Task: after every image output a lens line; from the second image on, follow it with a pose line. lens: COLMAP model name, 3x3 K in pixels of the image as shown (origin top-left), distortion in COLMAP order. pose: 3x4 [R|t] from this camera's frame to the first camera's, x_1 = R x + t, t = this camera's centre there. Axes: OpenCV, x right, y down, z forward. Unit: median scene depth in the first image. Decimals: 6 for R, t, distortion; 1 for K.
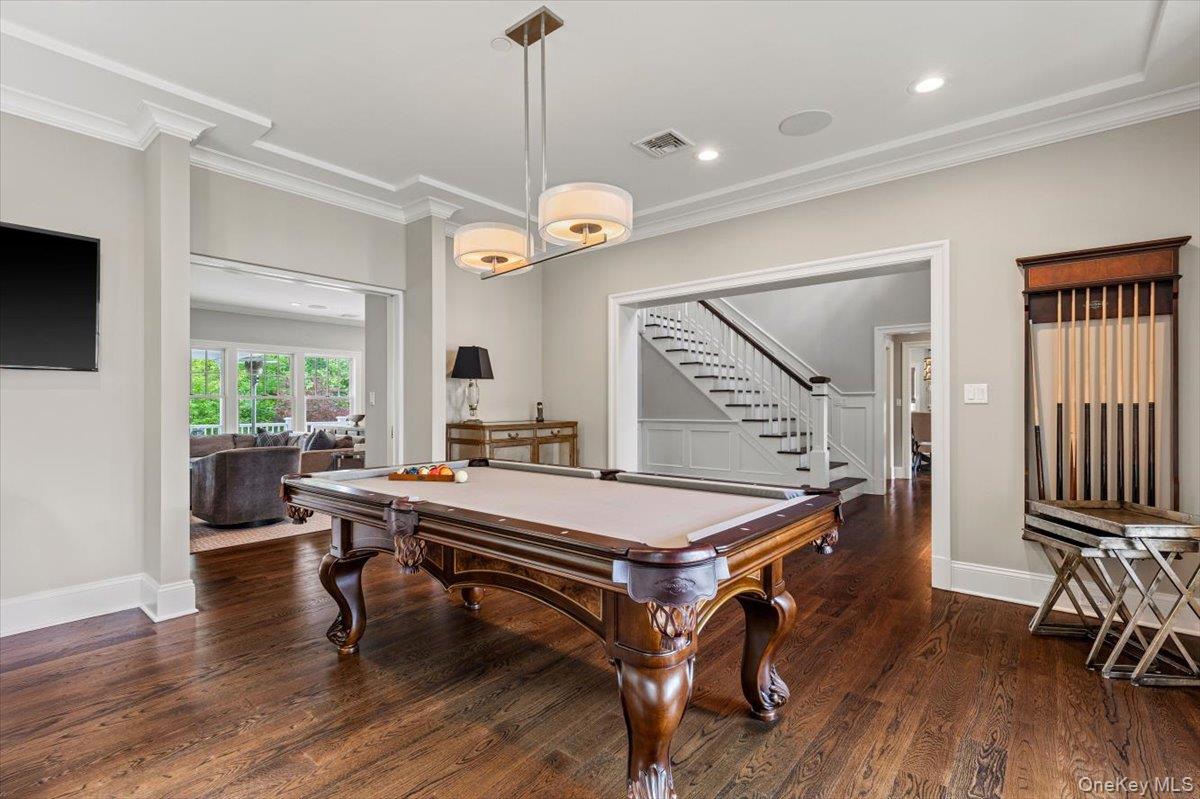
lens RADIAL K [[540.2, 0, 590.8], [0, 540.2, 399.7], [0, 0, 1]] dist [0.005391, 0.000433]
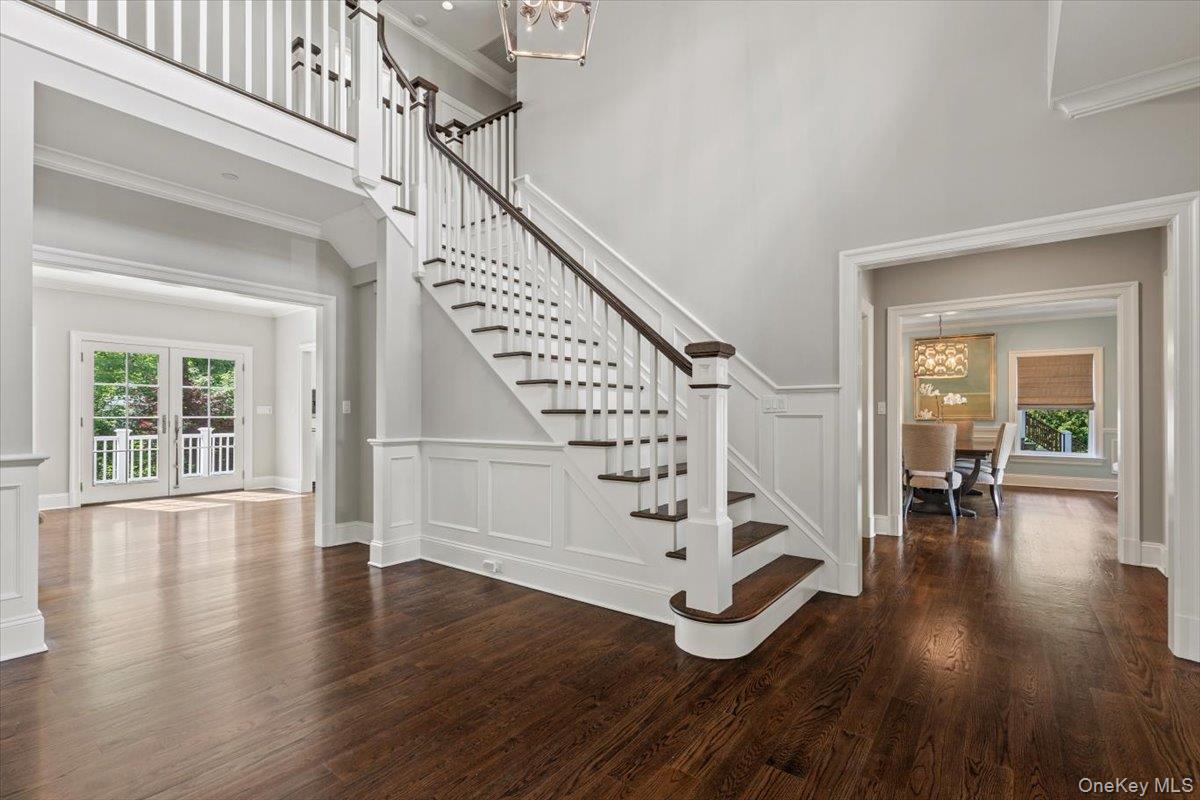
lens RADIAL K [[540.2, 0, 602.4], [0, 540.2, 408.1], [0, 0, 1]] dist [0.005391, 0.000433]
pose [[0.998470, 0.001086, 0.055278, 0.272984], [-0.000876, 0.999992, -0.003810, 0.009333], [-0.055282, 0.003756, 0.998464, 0.503052]]
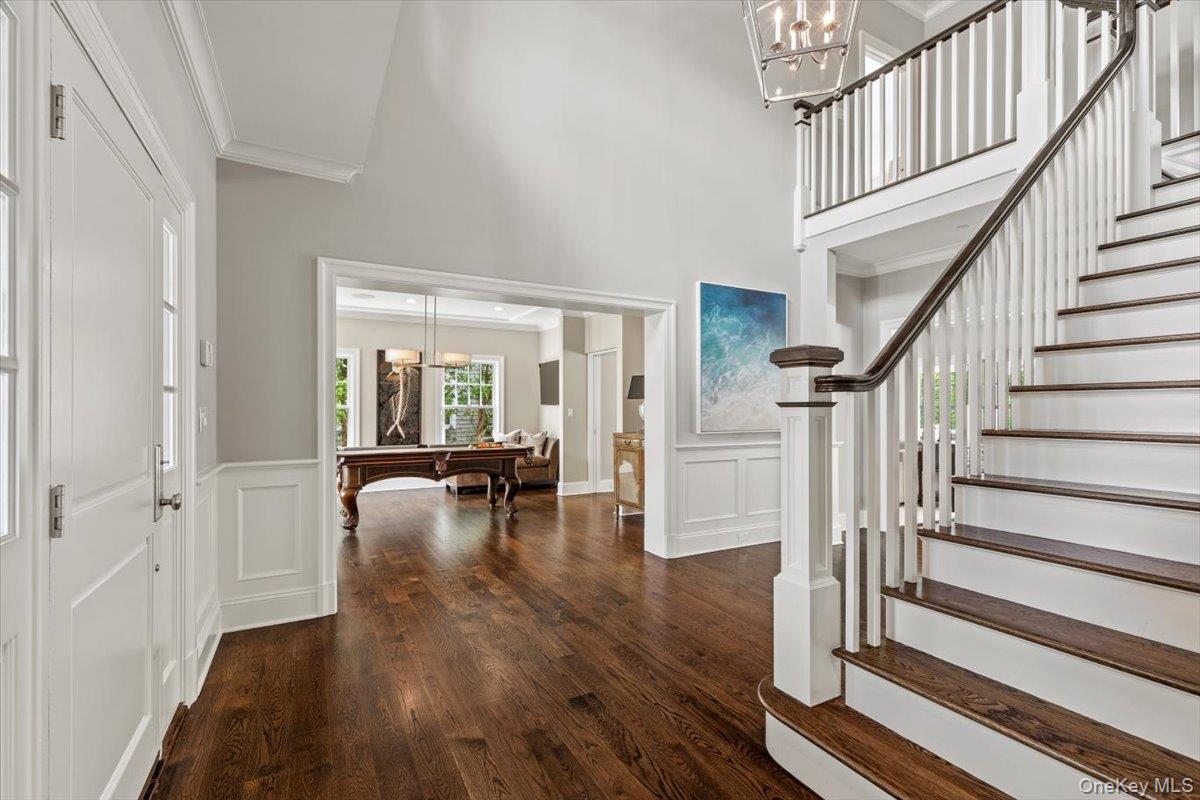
lens RADIAL K [[544.0, 0, 599.5], [0, 544.0, 407.8], [0, 0, 1]] dist [-0.004023, -0.000253]
pose [[-0.364274, -0.000390, -0.931292, 0.676354], [0.000595, 1.000000, -0.000651, -0.003307], [0.931292, -0.000792, -0.364273, 0.879169]]
